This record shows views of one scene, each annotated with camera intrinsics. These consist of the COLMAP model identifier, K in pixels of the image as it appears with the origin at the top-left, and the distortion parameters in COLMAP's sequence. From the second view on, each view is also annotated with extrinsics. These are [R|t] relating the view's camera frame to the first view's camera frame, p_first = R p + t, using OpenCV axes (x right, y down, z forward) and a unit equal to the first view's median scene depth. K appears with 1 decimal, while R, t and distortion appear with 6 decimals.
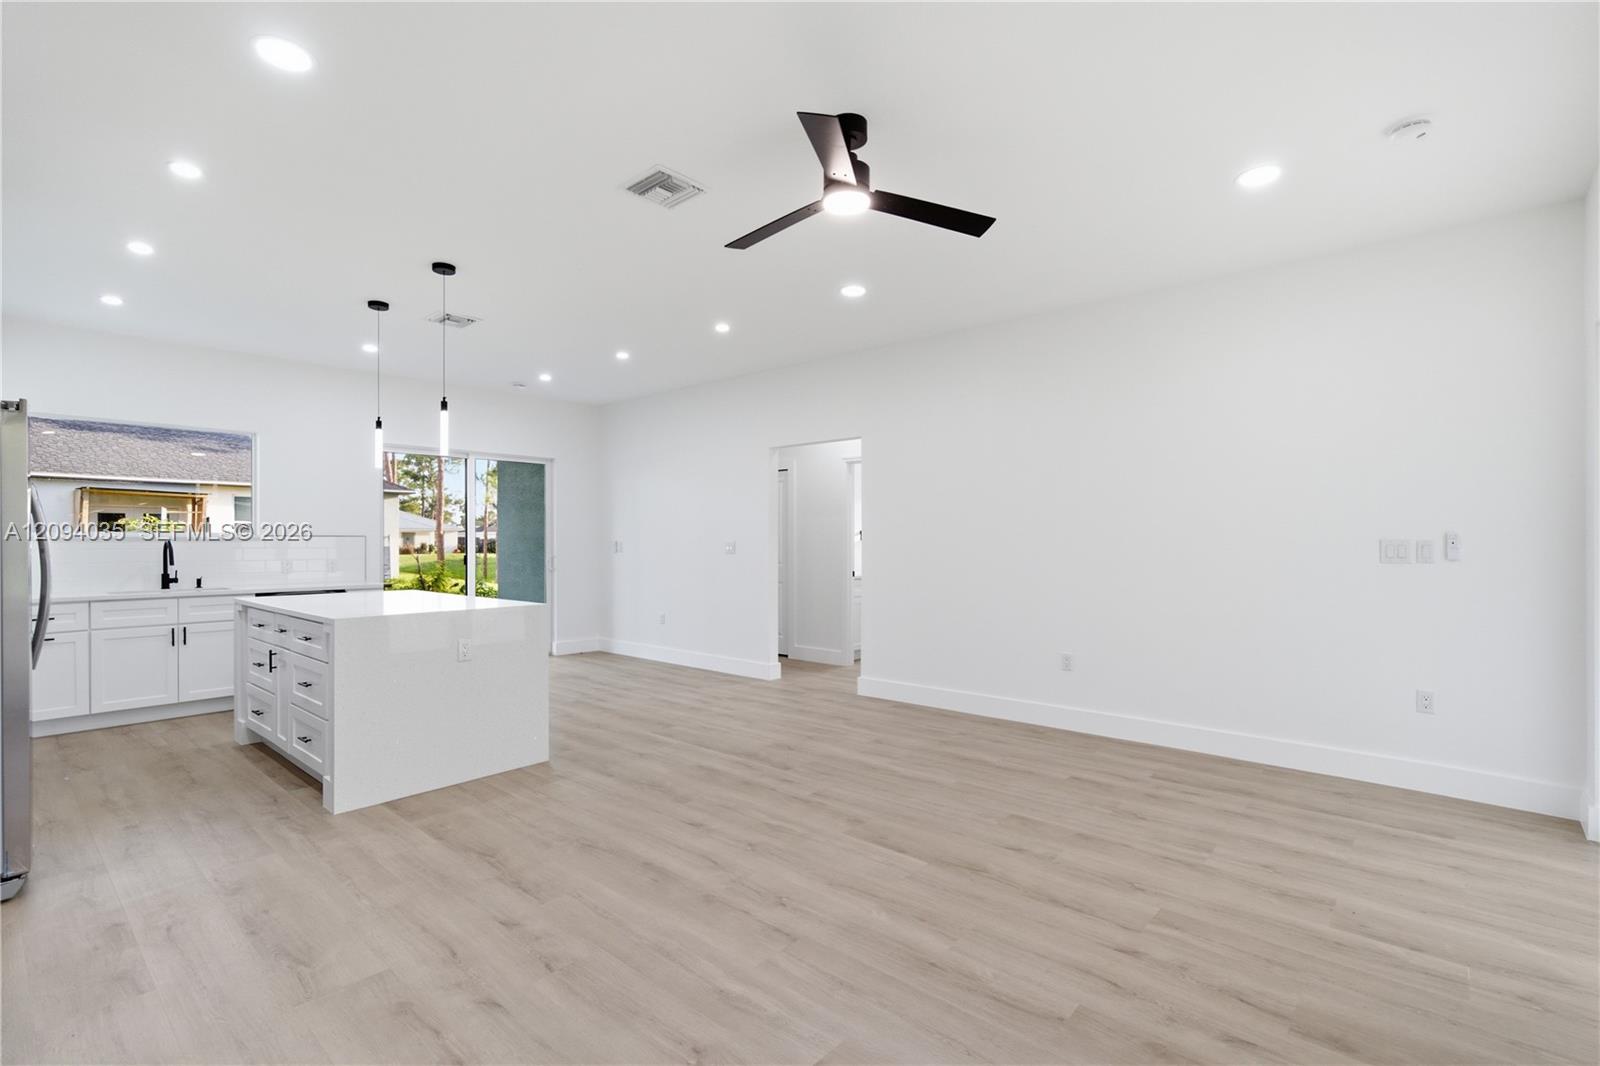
lens RADIAL K [[763.9, 0, 800.3], [0, 763.9, 536.8], [0, 0, 1]] dist [-0.005398, 0.001352]
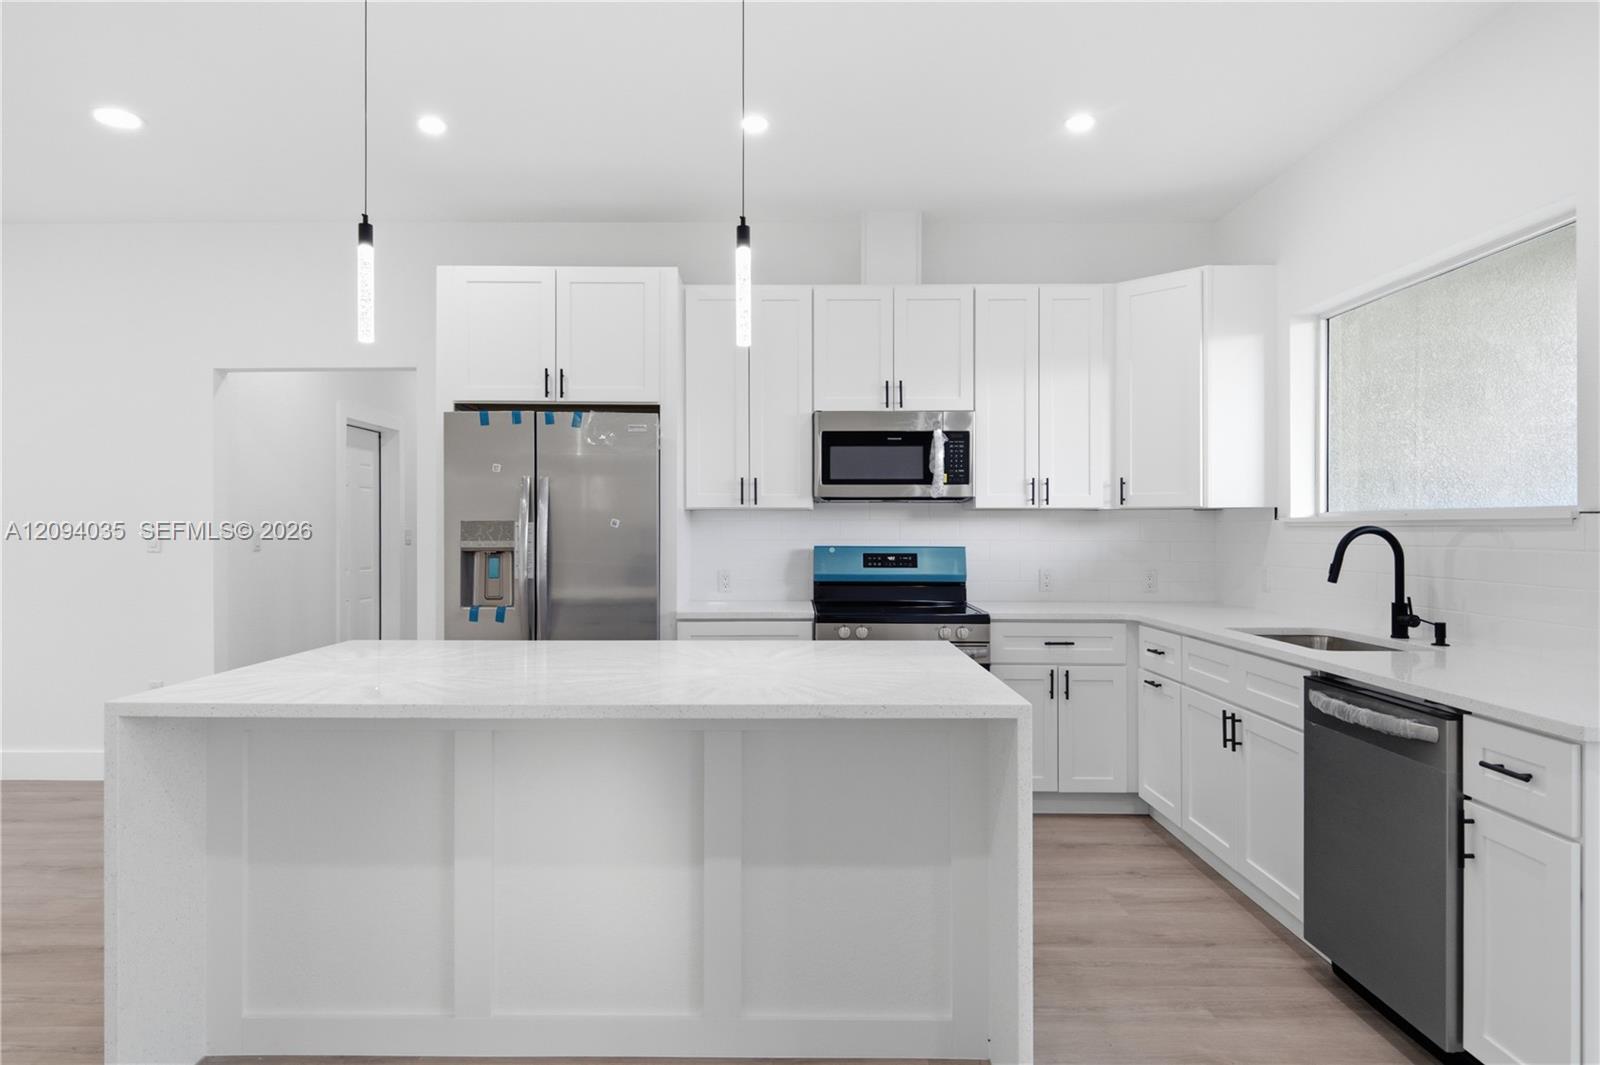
lens RADIAL K [[932.3, 0, 797.8], [0, 932.3, 527.3], [0, 0, 1]] dist [-0.004611, 0.007356]
pose [[-0.753671, -0.002703, -0.657247, -0.368859], [0.004023, 0.999954, -0.008724, 0.012591], [0.657240, -0.009219, -0.753625, 2.026257]]
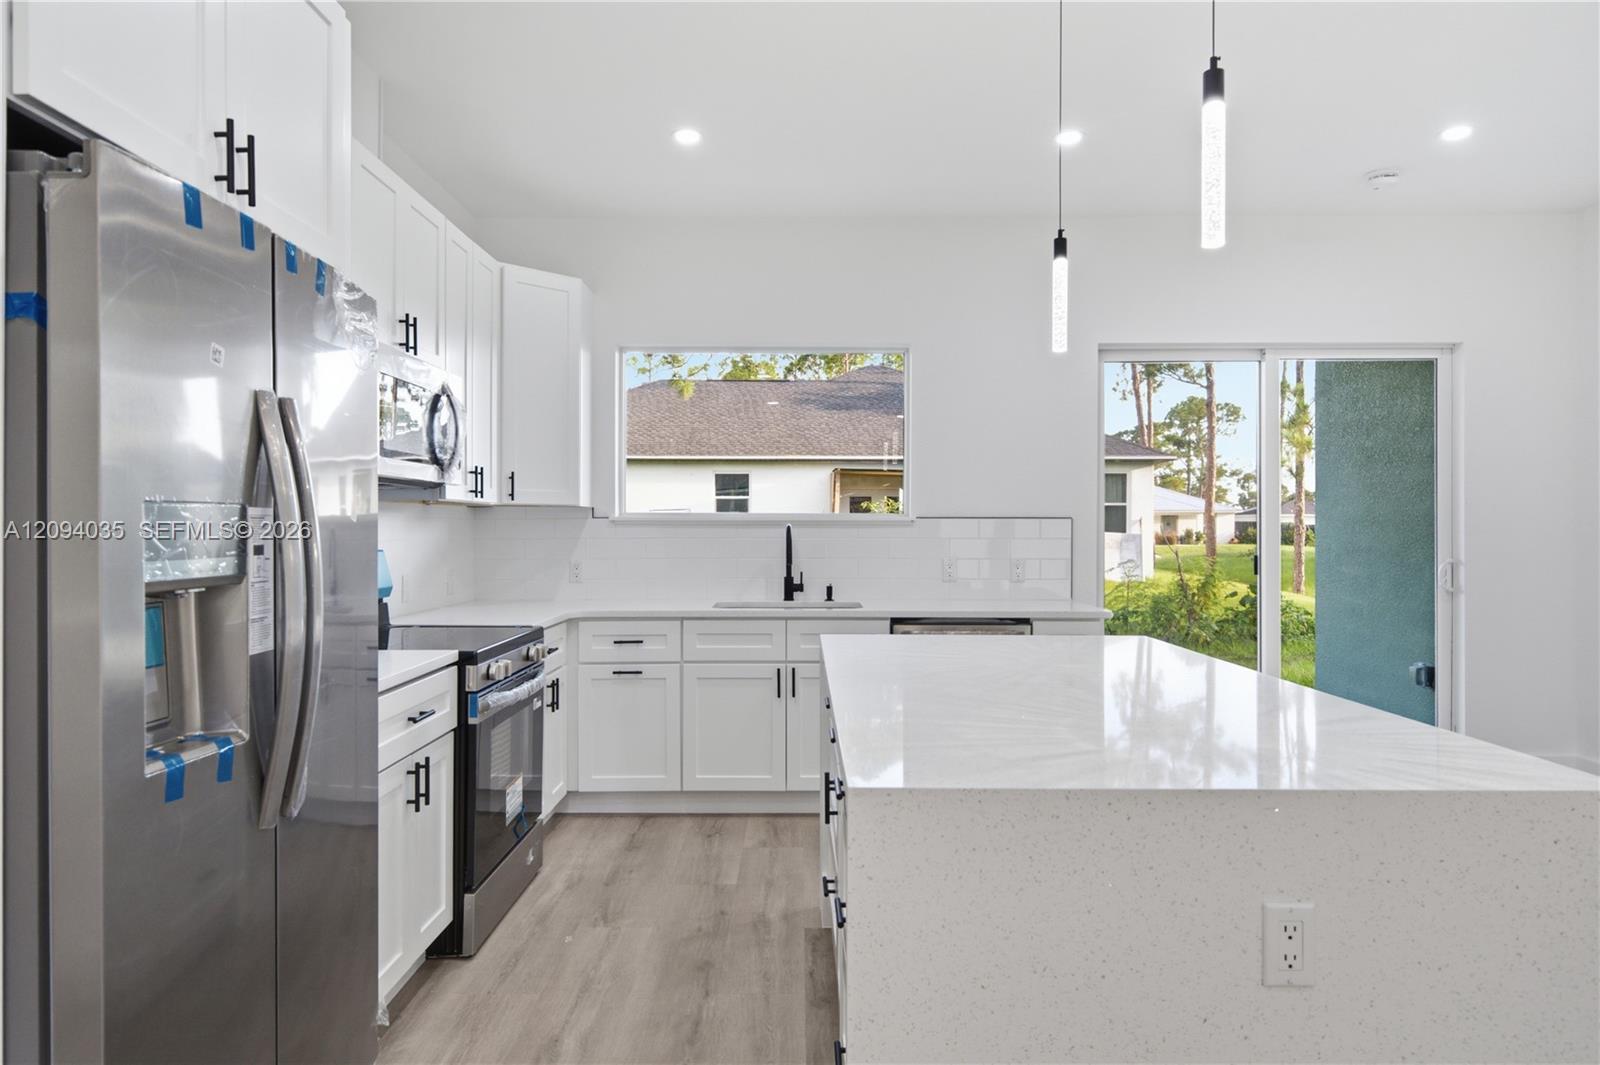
lens RADIAL K [[972.5, 0, 799.8], [0, 972.5, 530.6], [0, 0, 1]] dist [0.019746, -0.002595]
pose [[0.667324, 0.004715, -0.744753, -0.363112], [0.002443, 0.999961, 0.008521, 0.003204], [0.744763, -0.007506, 0.667286, 0.782988]]
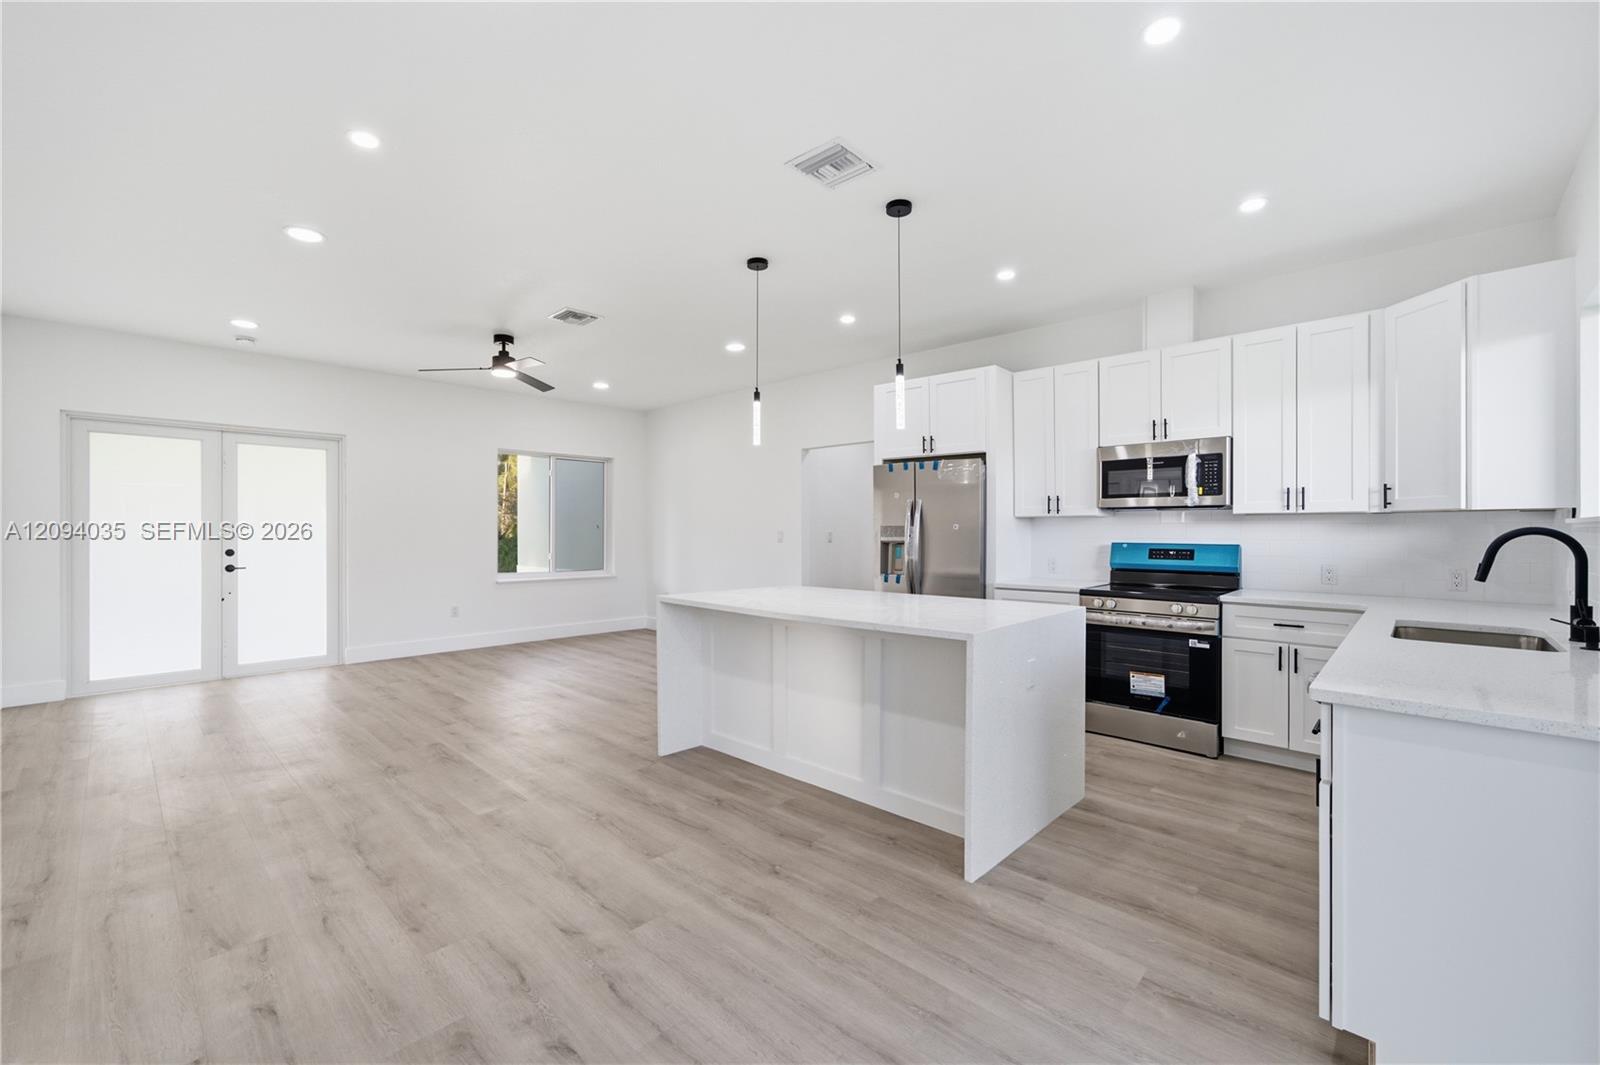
lens RADIAL K [[659.0, 0, 796.3], [0, 659.0, 536.7], [0, 0, 1]] dist [-0.011549, 0.002773]
pose [[-0.999446, -0.003139, 0.033133, -0.687413], [-0.003093, 0.999994, 0.001445, 0.016170], [-0.033138, 0.001342, -0.999450, 2.381638]]
